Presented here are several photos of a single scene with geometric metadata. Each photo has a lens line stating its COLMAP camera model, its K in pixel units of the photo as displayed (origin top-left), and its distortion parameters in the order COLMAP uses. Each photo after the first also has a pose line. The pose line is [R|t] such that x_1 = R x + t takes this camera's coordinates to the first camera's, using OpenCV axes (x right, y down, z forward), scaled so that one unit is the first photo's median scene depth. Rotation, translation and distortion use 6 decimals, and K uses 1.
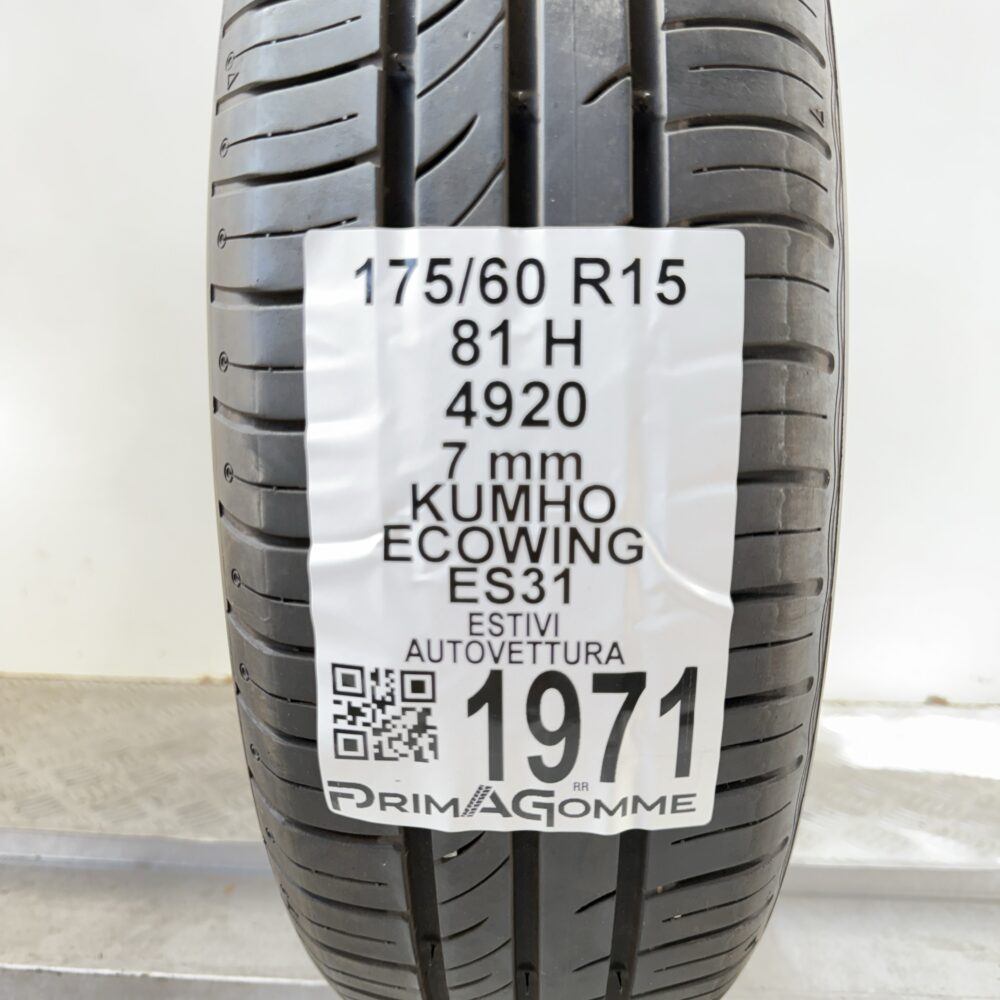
lens RADIAL K [[926.1, 0, 500.0], [0, 926.1, 500.0], [0, 0, 1]] dist [0.052109, -0.124162]
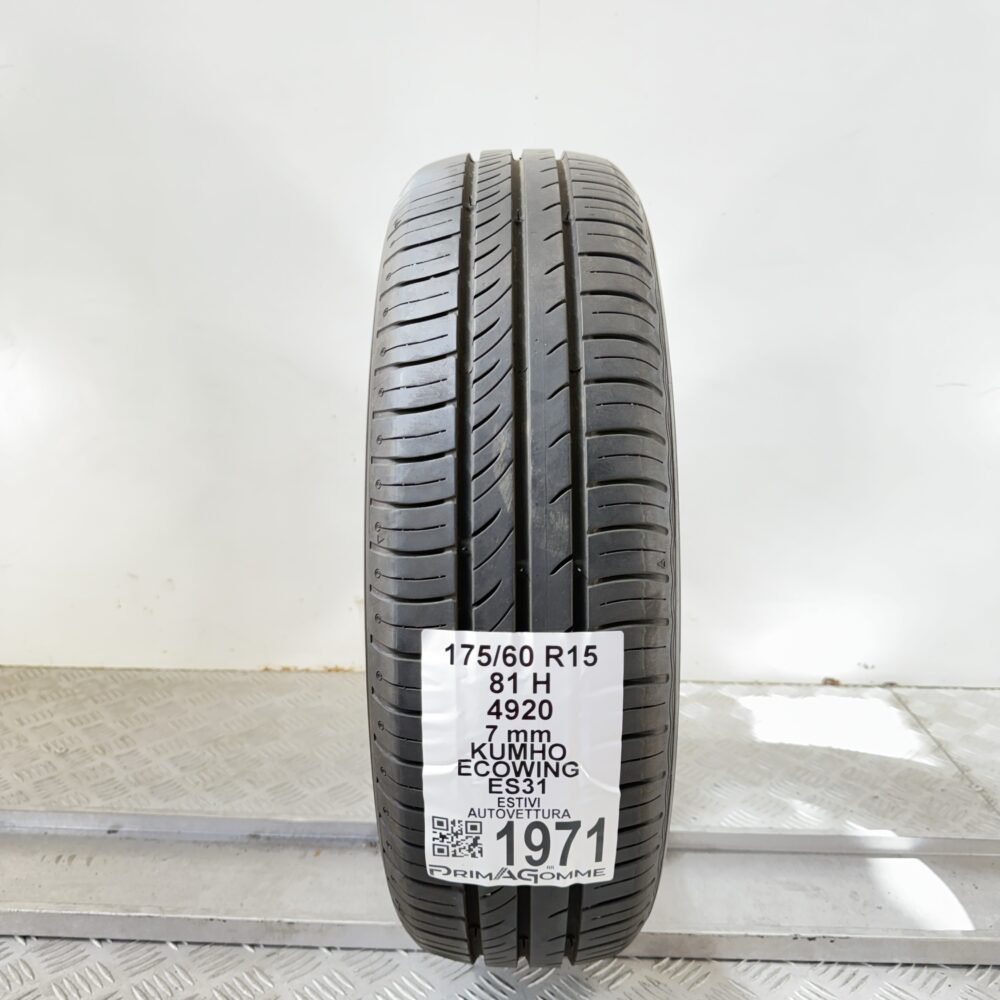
lens RADIAL K [[919.7, 0, 505.1], [0, 919.7, 478.6], [0, 0, 1]] dist [0.132528, -0.357828]
pose [[0.999731, -0.007217, 0.022024, -0.057777], [0.004989, 0.995016, 0.099593, -0.807827], [-0.022633, -0.099456, 0.994785, -1.045359]]
